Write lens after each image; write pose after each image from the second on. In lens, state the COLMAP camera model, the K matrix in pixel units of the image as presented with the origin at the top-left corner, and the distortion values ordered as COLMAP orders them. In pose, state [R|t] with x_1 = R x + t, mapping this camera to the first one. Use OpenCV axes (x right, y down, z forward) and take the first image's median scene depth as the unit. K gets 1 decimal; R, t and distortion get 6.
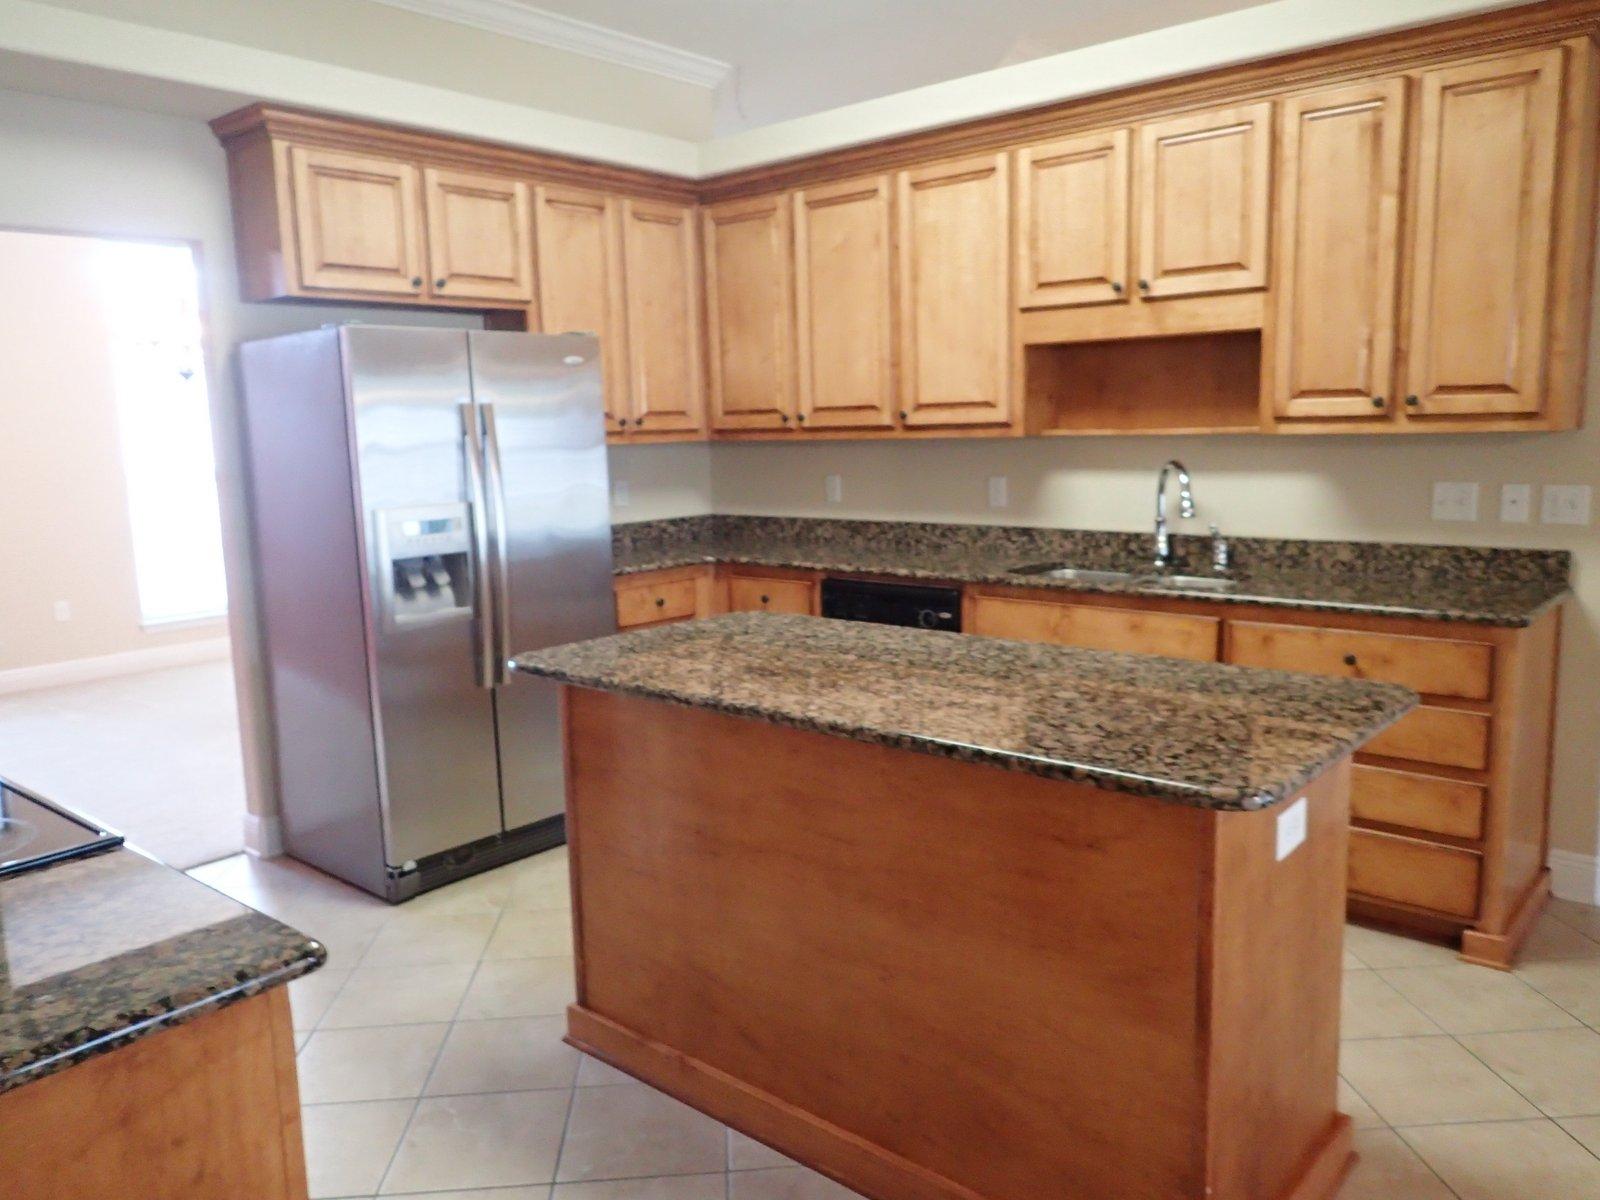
lens RADIAL K [[1206.2, 0, 800.0], [0, 1206.2, 600.0], [0, 0, 1]] dist [0.005676, 0.001329]
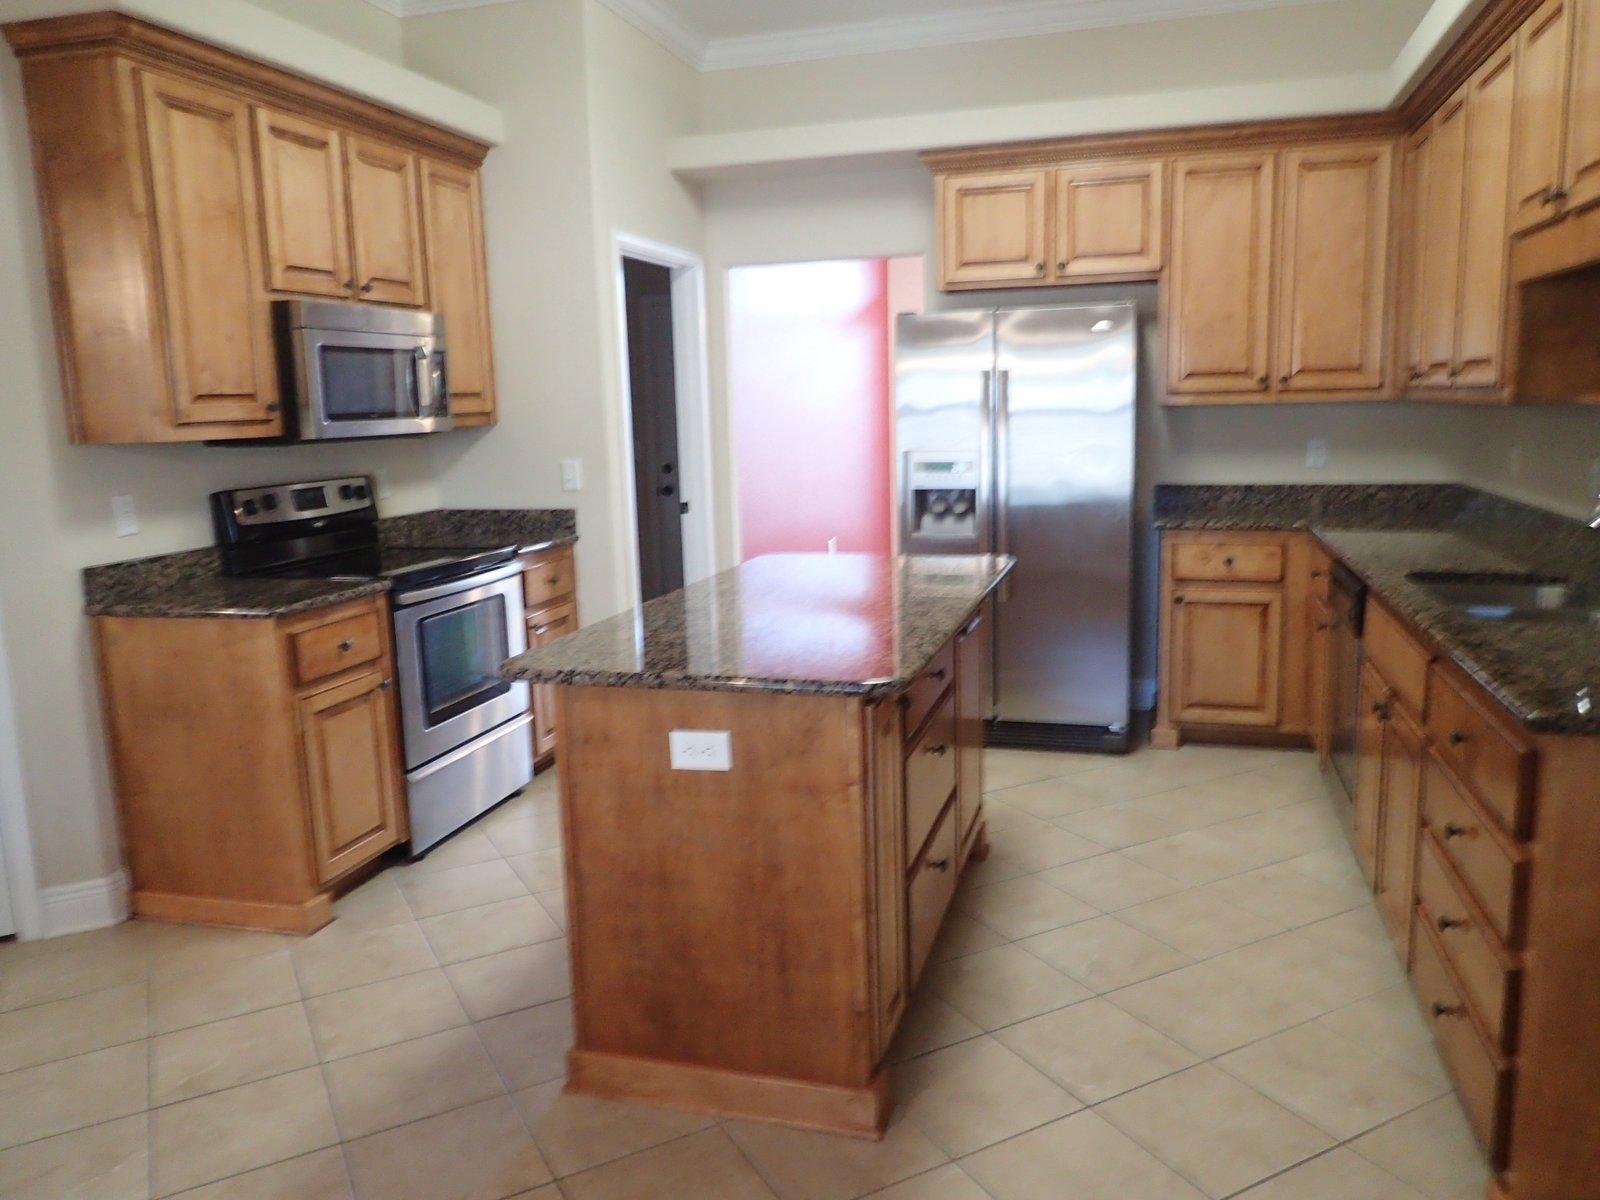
lens RADIAL K [[1159.5, 0, 800.0], [0, 1159.5, 600.0], [0, 0, 1]] dist [-0.002401, 0.000341]
pose [[0.406139, 0.175195, -0.896860, 0.682182], [-0.122226, 0.983046, 0.136682, -0.060704], [0.905601, 0.054108, 0.420666, 0.296143]]
